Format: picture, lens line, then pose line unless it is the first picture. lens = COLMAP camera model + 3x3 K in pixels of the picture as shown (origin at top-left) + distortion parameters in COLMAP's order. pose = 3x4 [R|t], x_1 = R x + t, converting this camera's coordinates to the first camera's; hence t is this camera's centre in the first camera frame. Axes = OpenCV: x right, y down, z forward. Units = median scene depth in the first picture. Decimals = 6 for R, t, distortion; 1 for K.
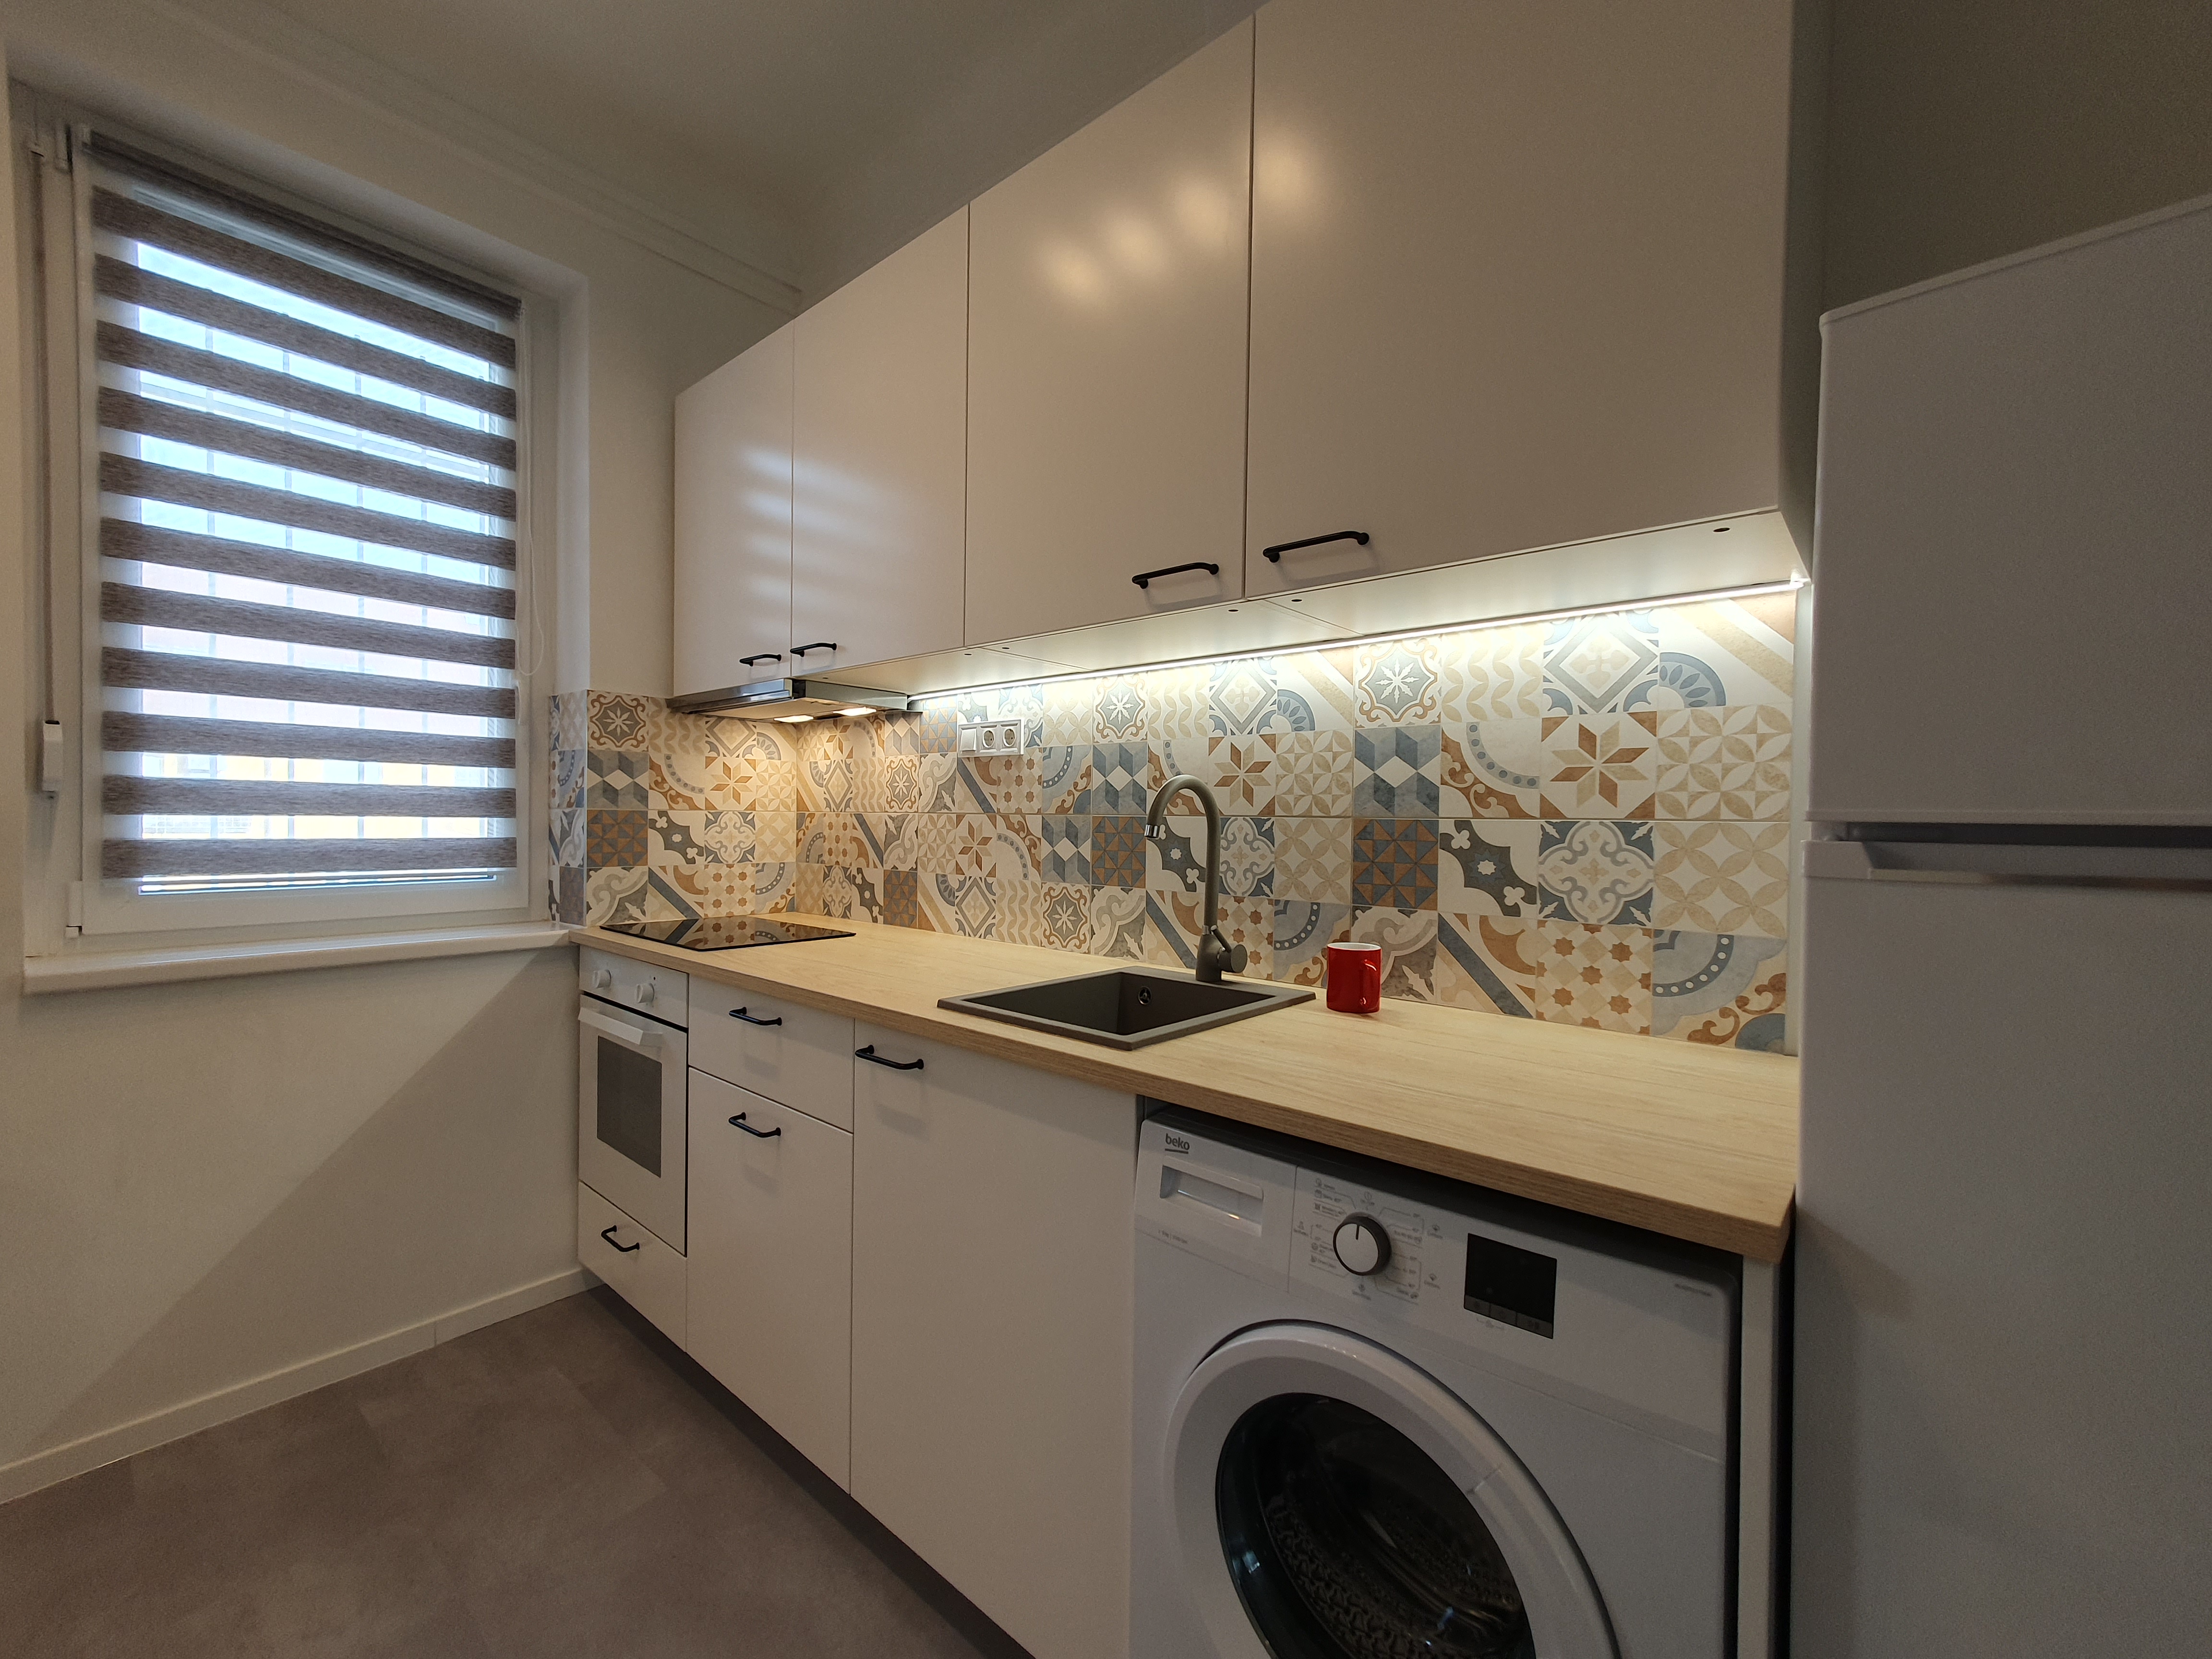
lens RADIAL K [[897.6, 0, 1130.9], [0, 897.6, 821.9], [0, 0, 1]] dist [-0.012737, -0.000521]
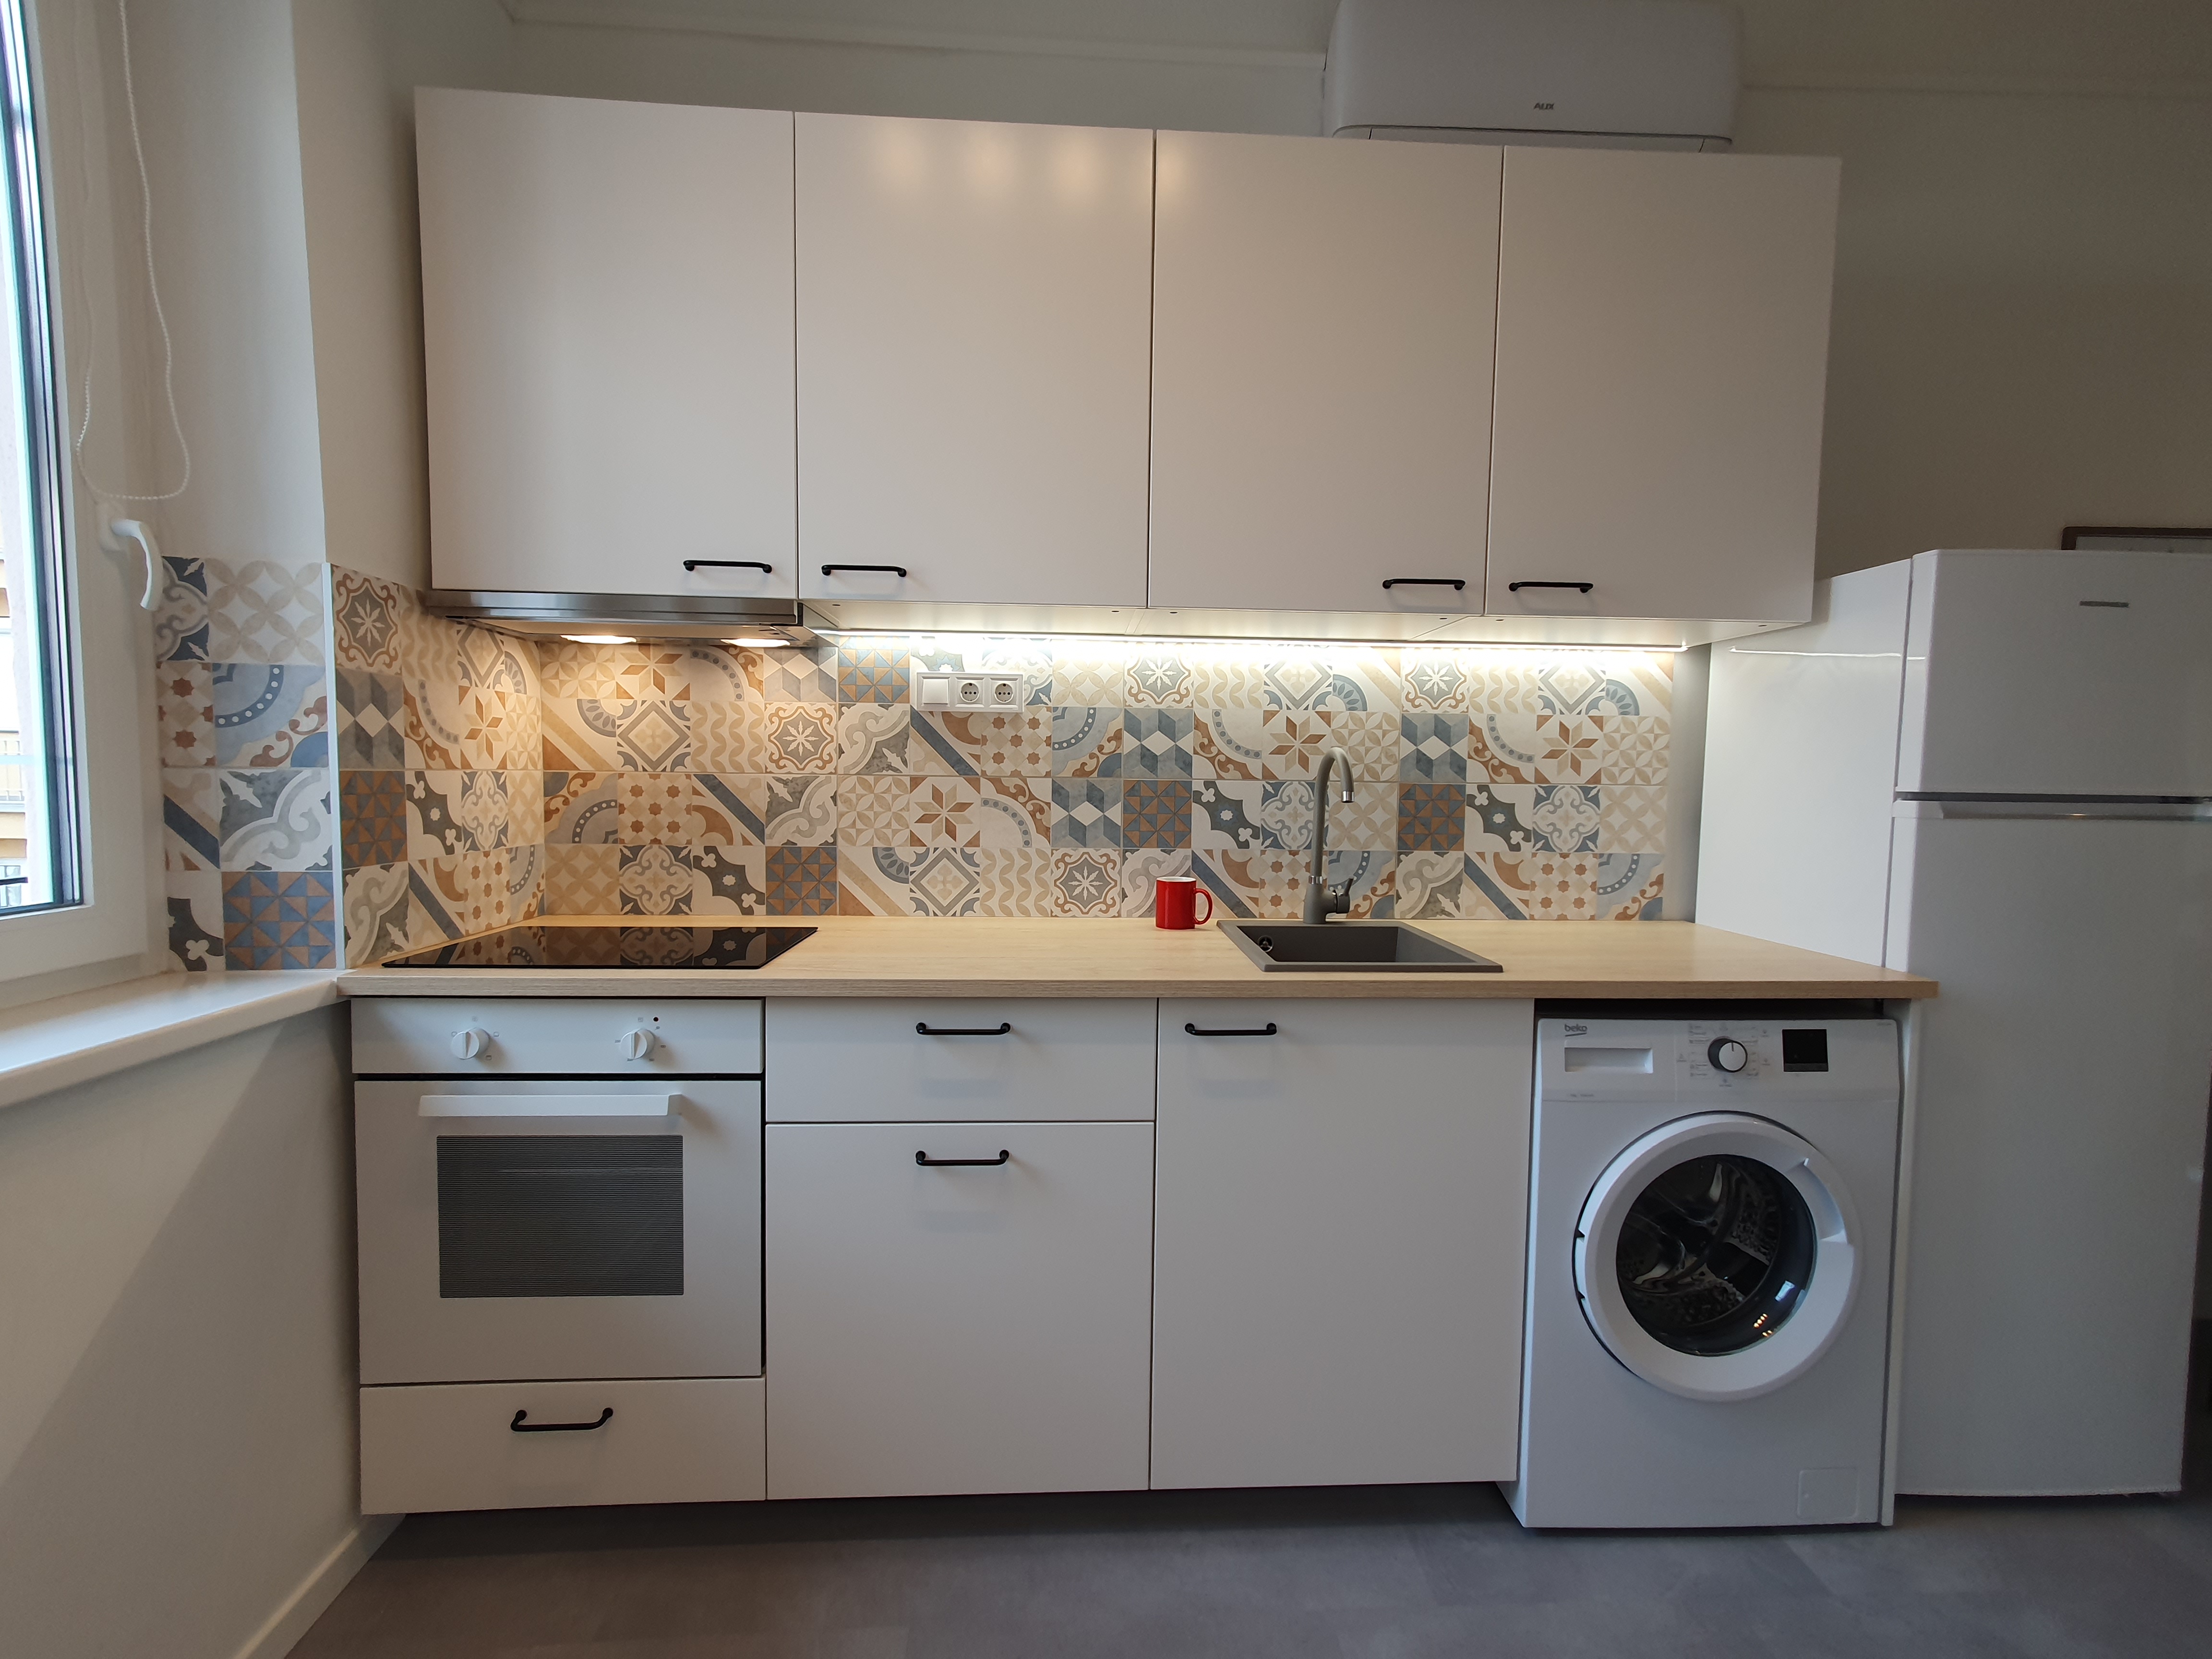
lens RADIAL K [[897.6, 0, 1134.2], [0, 897.6, 834.3], [0, 0, 1]] dist [-0.012737, -0.000521]
pose [[0.735533, -0.043803, 0.676071, -0.694958], [-0.000857, 0.997847, 0.065584, -0.011272], [-0.677488, -0.048819, 0.733912, 0.247583]]
